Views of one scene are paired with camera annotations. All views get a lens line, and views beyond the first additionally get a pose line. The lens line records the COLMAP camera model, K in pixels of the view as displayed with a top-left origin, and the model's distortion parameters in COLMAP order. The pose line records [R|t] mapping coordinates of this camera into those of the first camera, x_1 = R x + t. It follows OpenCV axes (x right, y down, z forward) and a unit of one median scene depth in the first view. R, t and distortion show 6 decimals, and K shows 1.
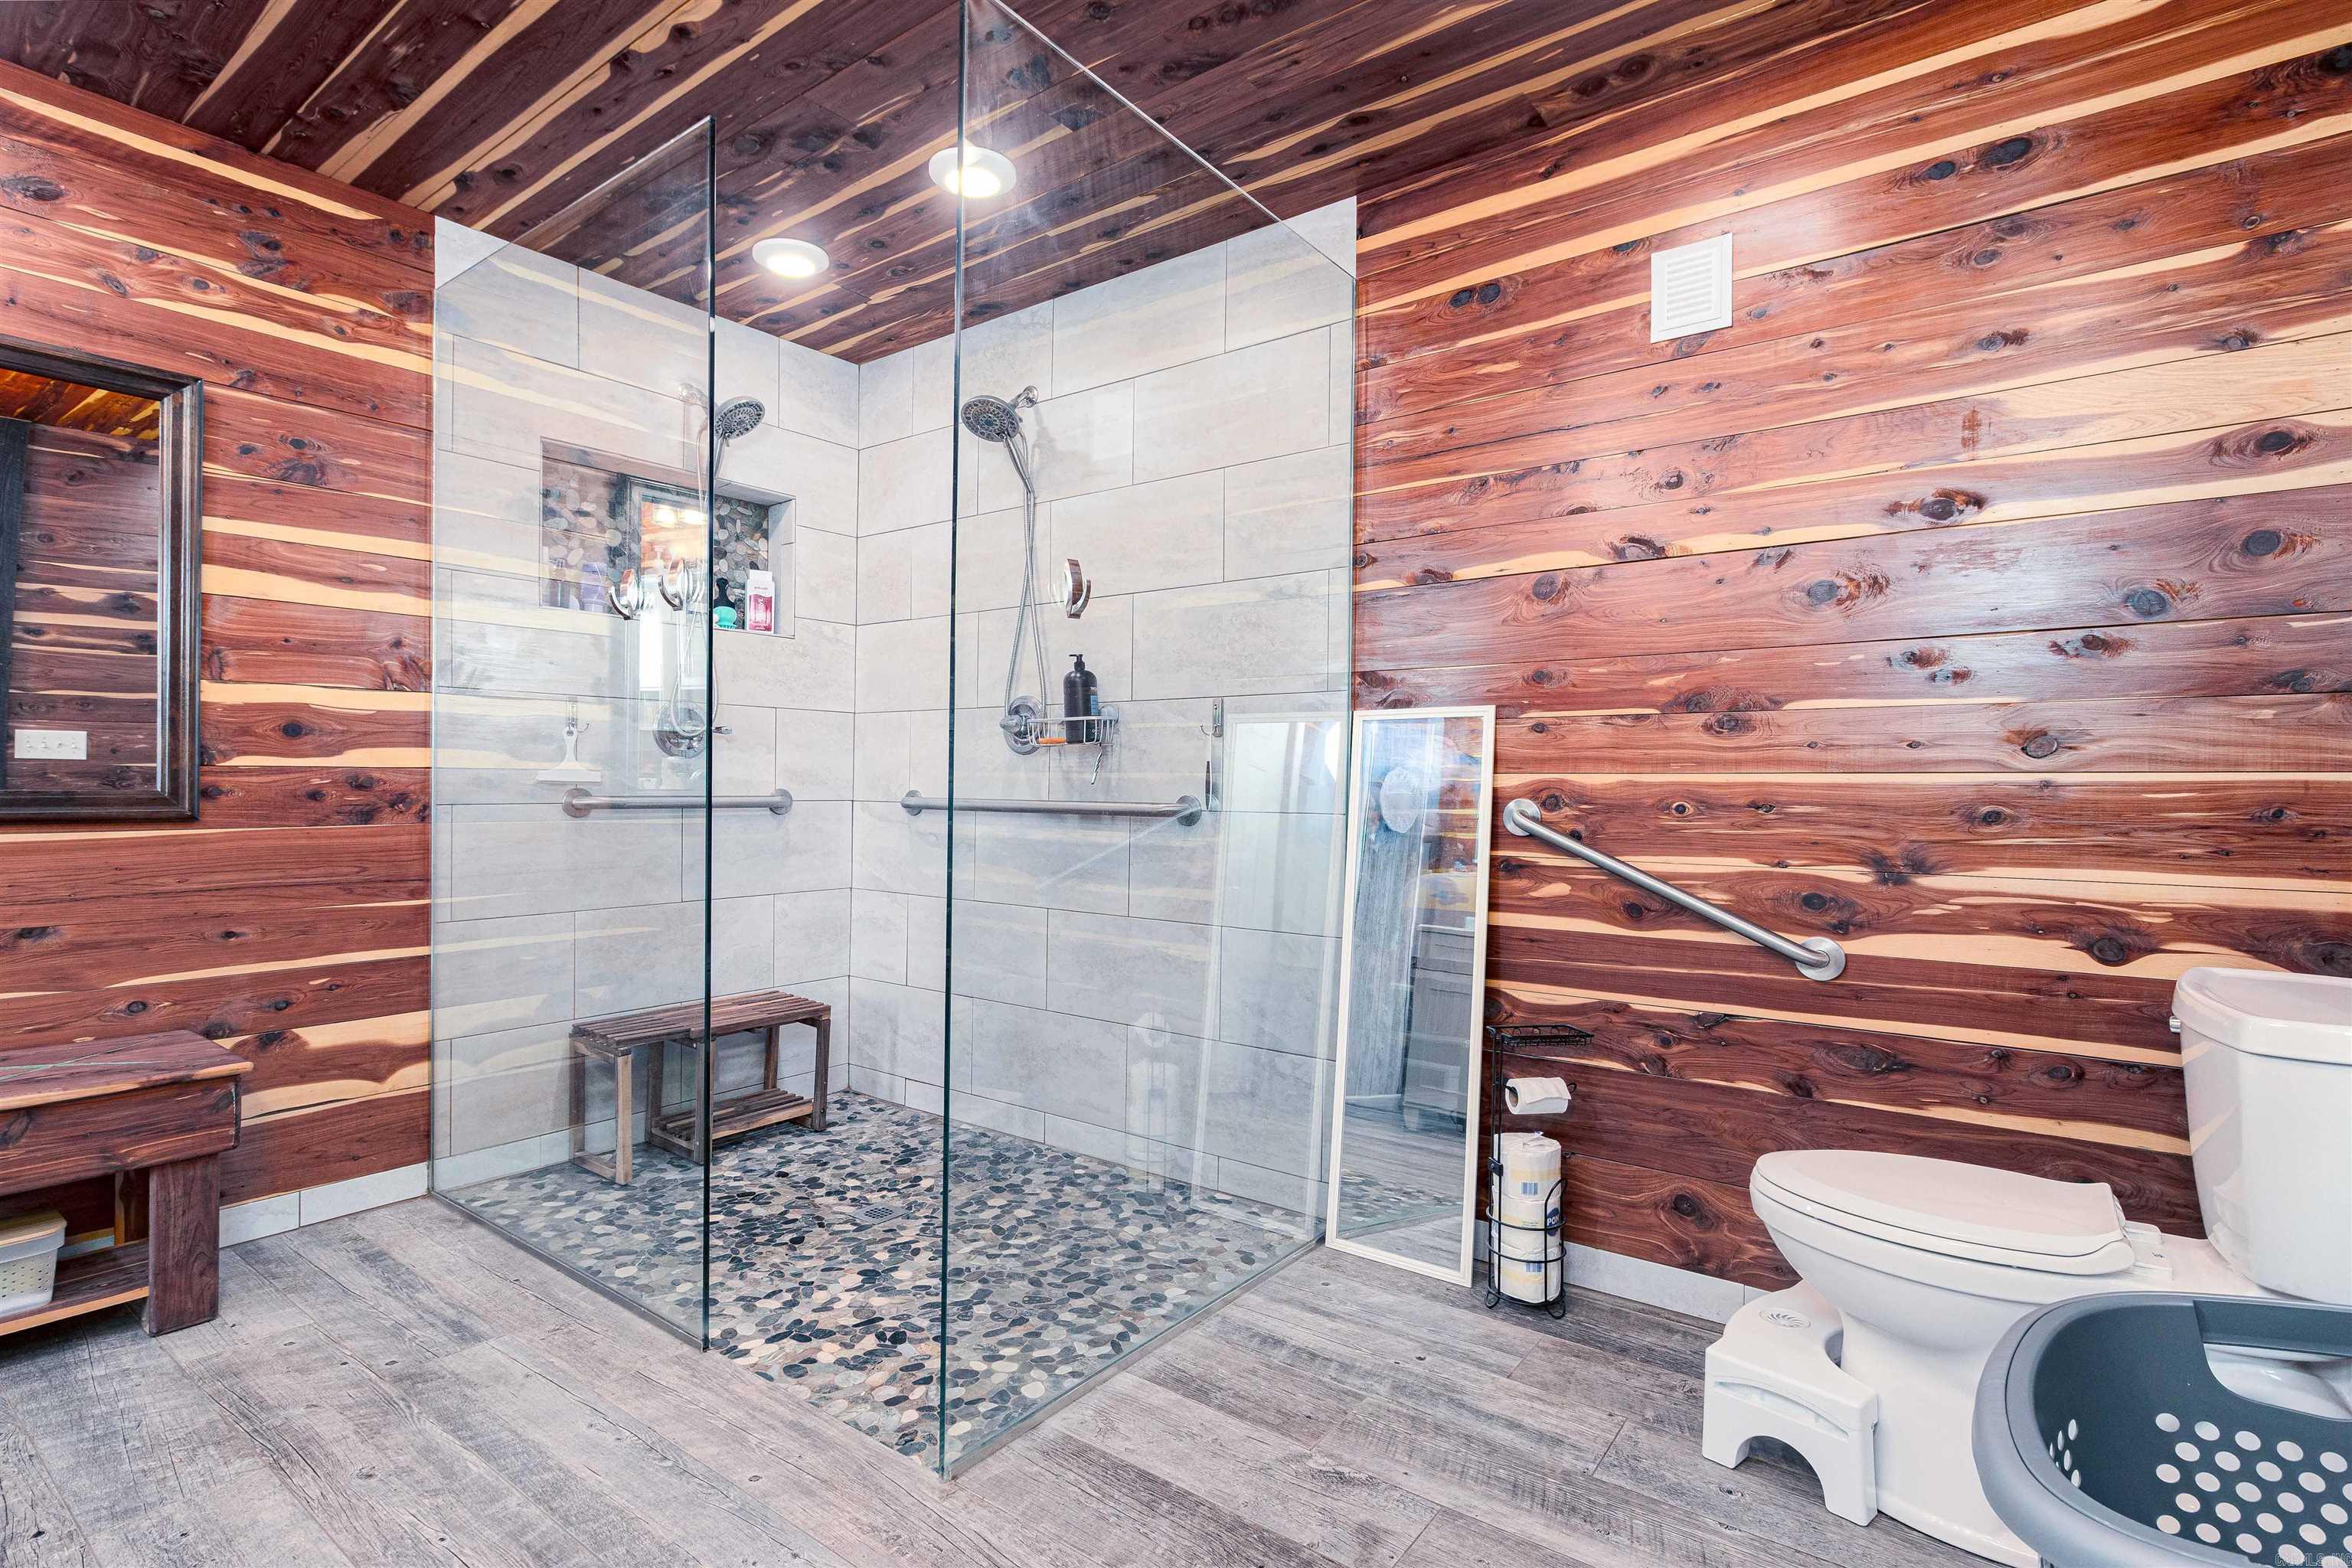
lens RADIAL K [[1108.4, 0, 1169.7], [0, 1108.4, 785.8], [0, 0, 1]] dist [-0.001857, 0.000213]
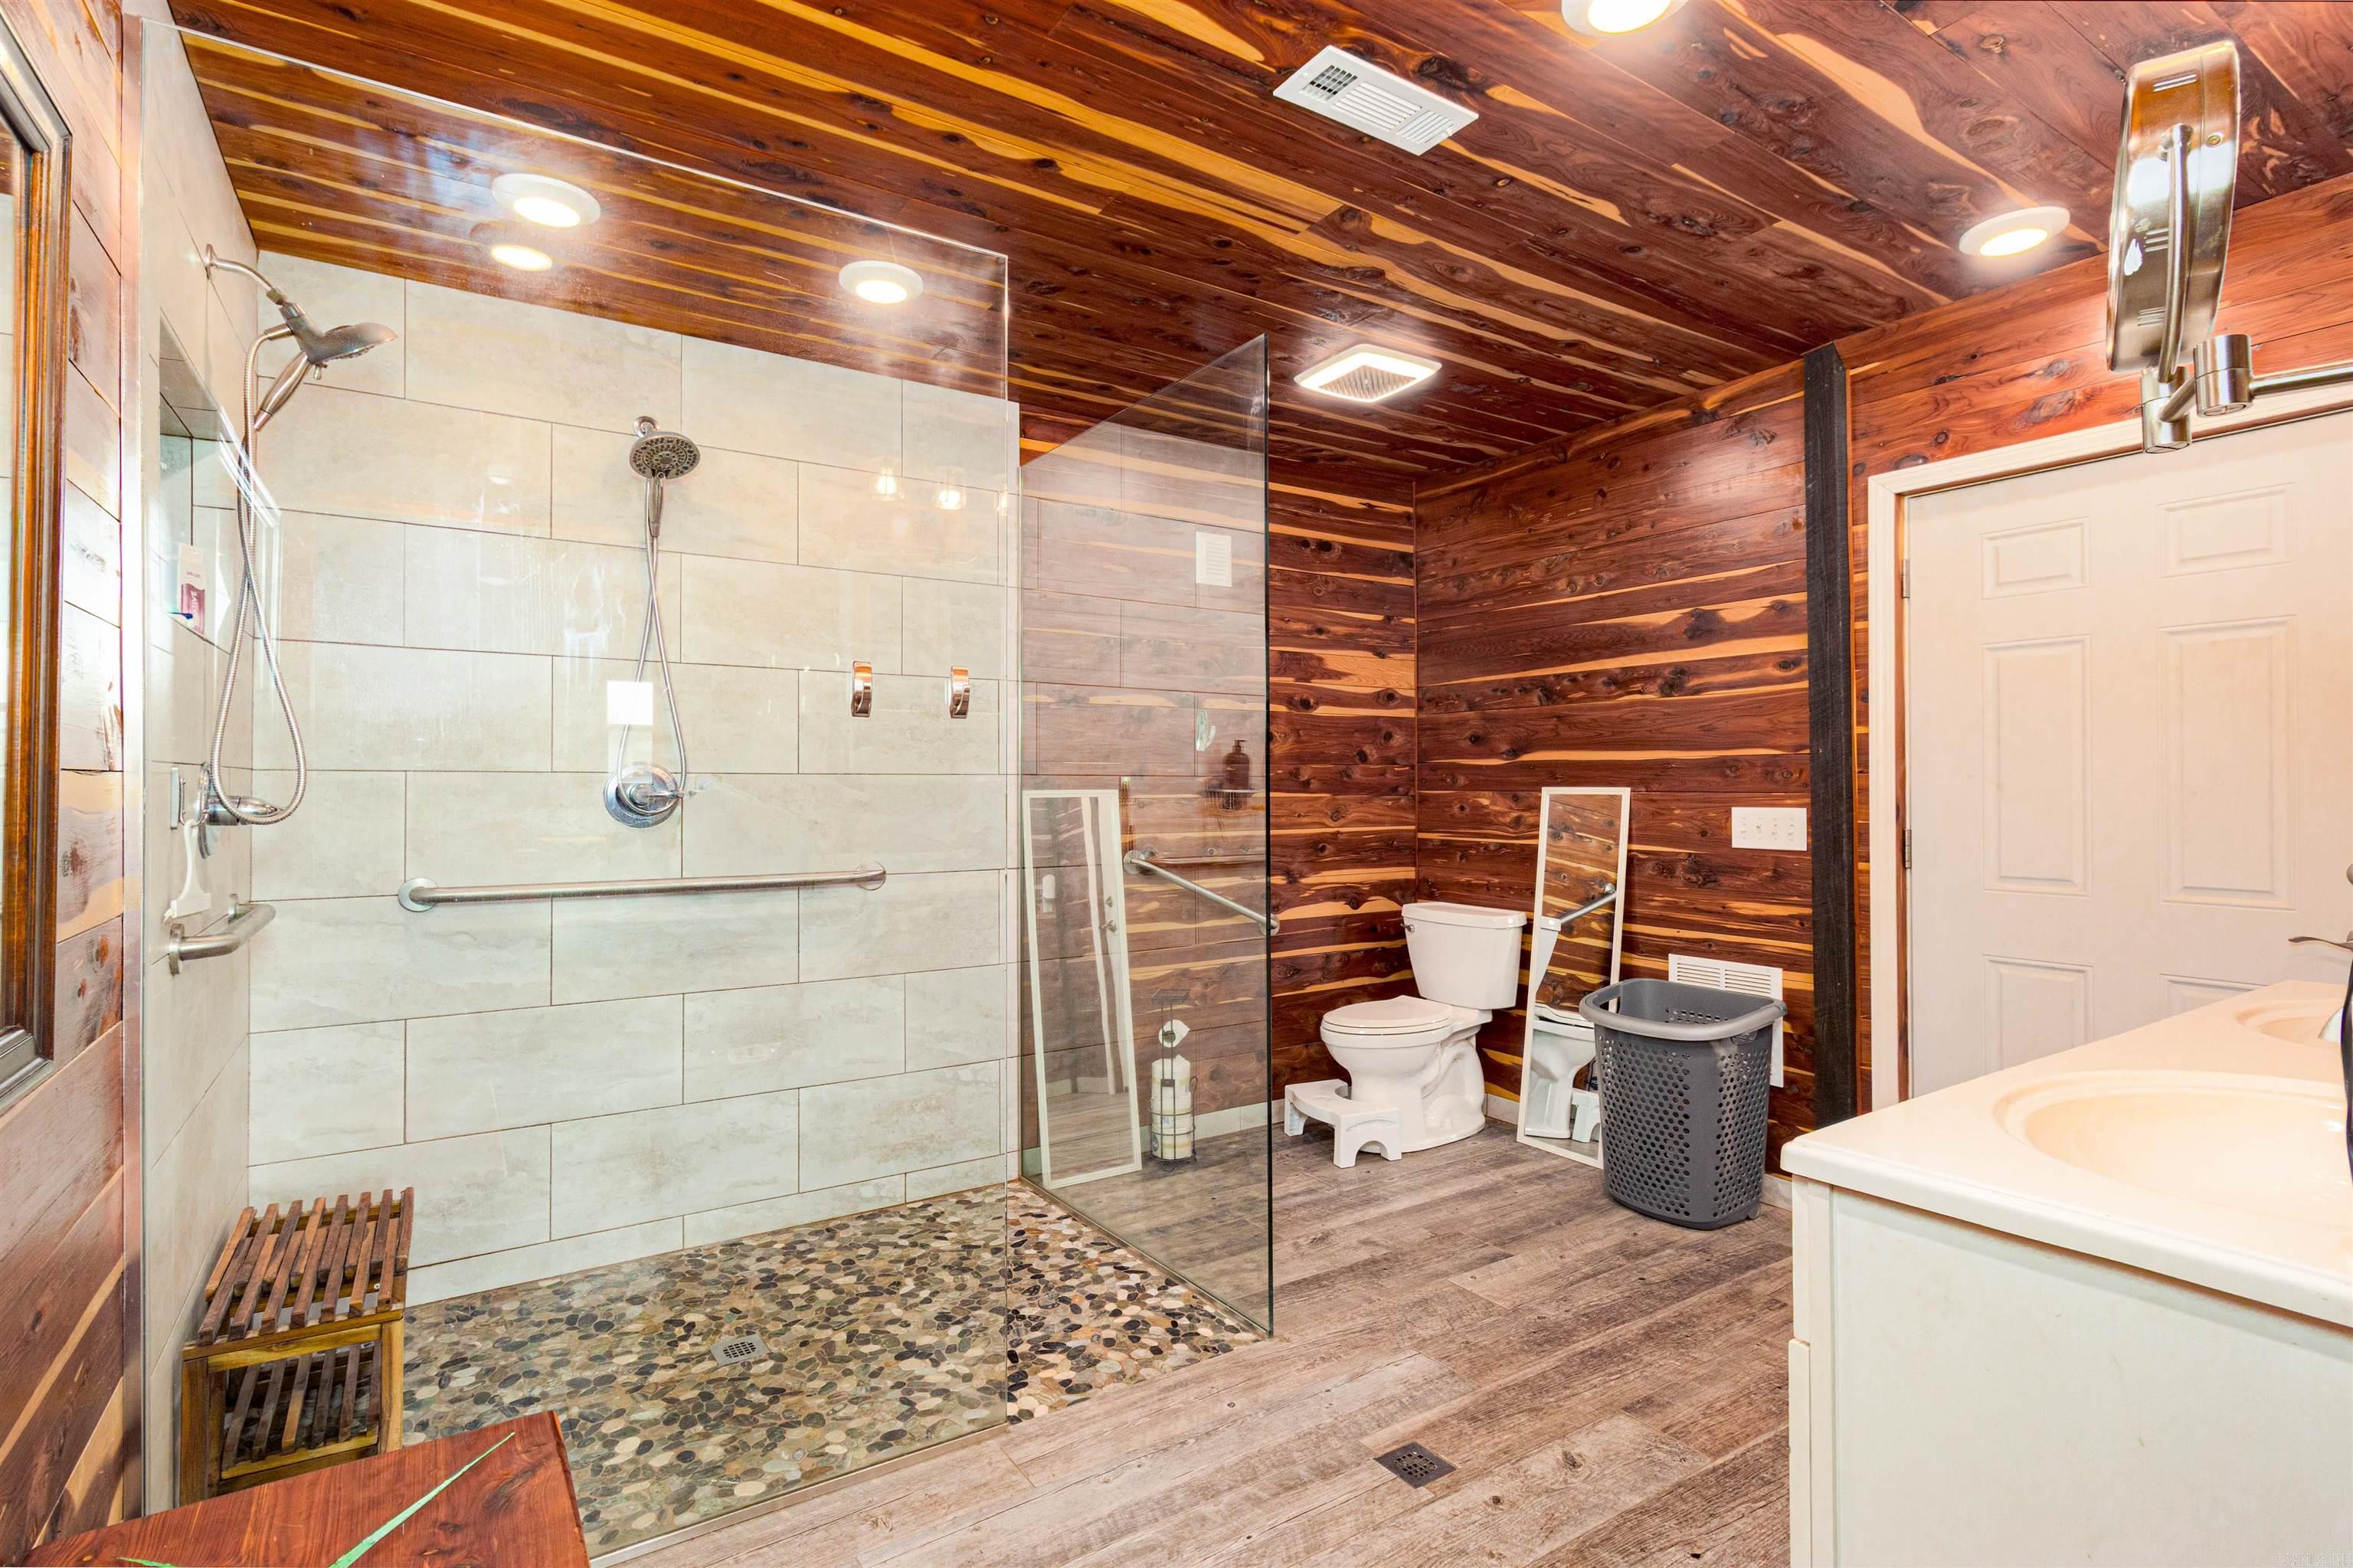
lens RADIAL K [[1097.2, 0, 1167.8], [0, 1097.2, 784.2], [0, 0, 1]] dist [-0.013748, -0.000058]
pose [[0.358634, -0.008081, 0.933443, -1.081612], [0.007779, 0.999954, 0.005668, -0.088073], [-0.933446, 0.005228, 0.358680, 0.394163]]
